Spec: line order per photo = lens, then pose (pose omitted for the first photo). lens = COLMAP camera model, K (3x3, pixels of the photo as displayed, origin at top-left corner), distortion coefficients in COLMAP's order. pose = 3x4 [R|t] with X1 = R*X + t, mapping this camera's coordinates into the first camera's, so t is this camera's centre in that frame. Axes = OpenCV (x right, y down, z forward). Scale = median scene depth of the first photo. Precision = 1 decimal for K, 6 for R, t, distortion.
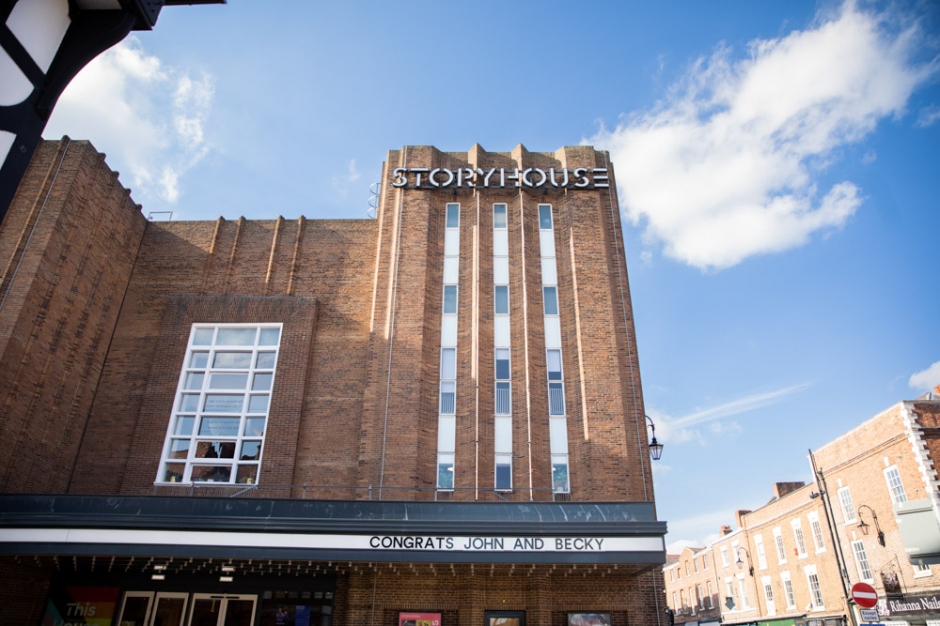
lens RADIAL K [[638.1, 0, 470.0], [0, 638.1, 313.0], [0, 0, 1]] dist [-0.123397, 0.100948]
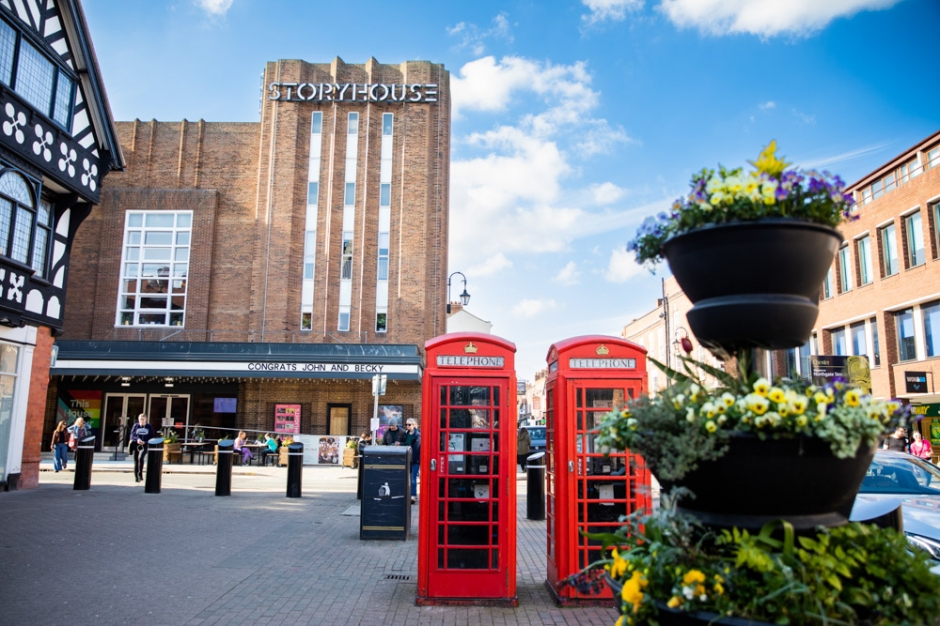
lens RADIAL K [[722.5, 0, 470.0], [0, 722.5, 313.0], [0, 0, 1]] dist [-0.083353, 0.079176]
pose [[0.999690, 0.003845, 0.024607, 0.271562], [-0.011618, 0.945917, 0.324199, -0.284482], [-0.022029, -0.324385, 0.945669, -0.561788]]
